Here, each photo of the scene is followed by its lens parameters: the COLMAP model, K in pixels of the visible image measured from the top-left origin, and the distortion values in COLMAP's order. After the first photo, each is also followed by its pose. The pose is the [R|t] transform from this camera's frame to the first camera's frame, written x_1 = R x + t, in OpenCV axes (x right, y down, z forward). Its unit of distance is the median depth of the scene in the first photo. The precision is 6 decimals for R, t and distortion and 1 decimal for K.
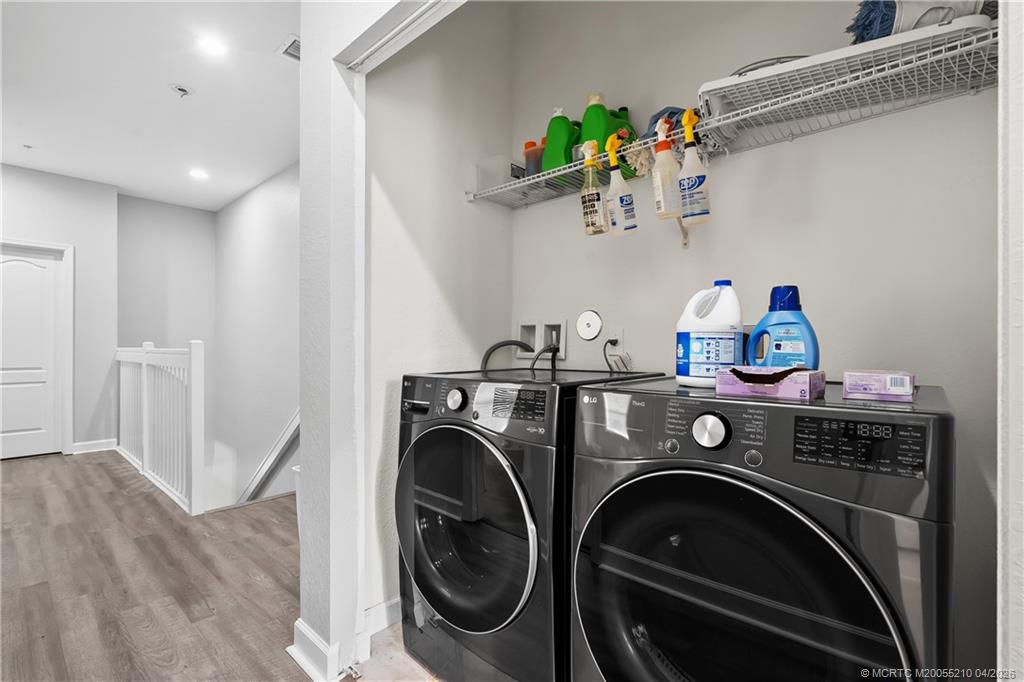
lens RADIAL K [[471.2, 0, 510.9], [0, 471.2, 345.6], [0, 0, 1]] dist [0.000028, 0.000008]
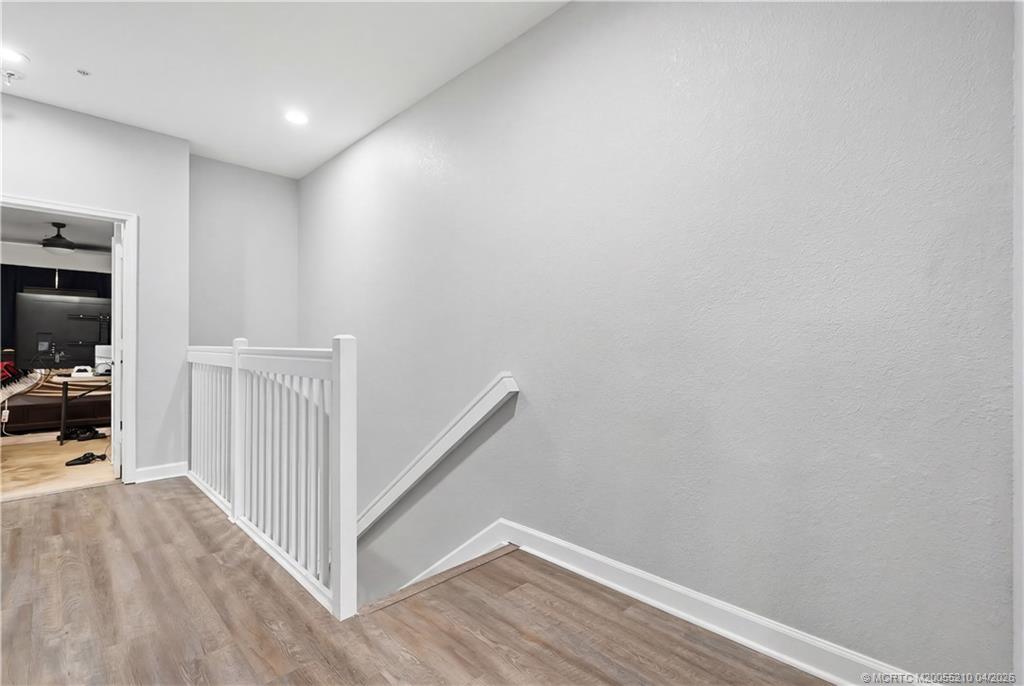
lens RADIAL K [[467.7, 0, 512.0], [0, 467.7, 343.0], [0, 0, 1]] dist [-0.002047, 0.000004]
pose [[0.998916, 0.000198, -0.046543, -0.350057], [-0.000301, 0.999998, -0.002192, 0.000956], [0.046542, 0.002204, 0.998914, 0.330723]]
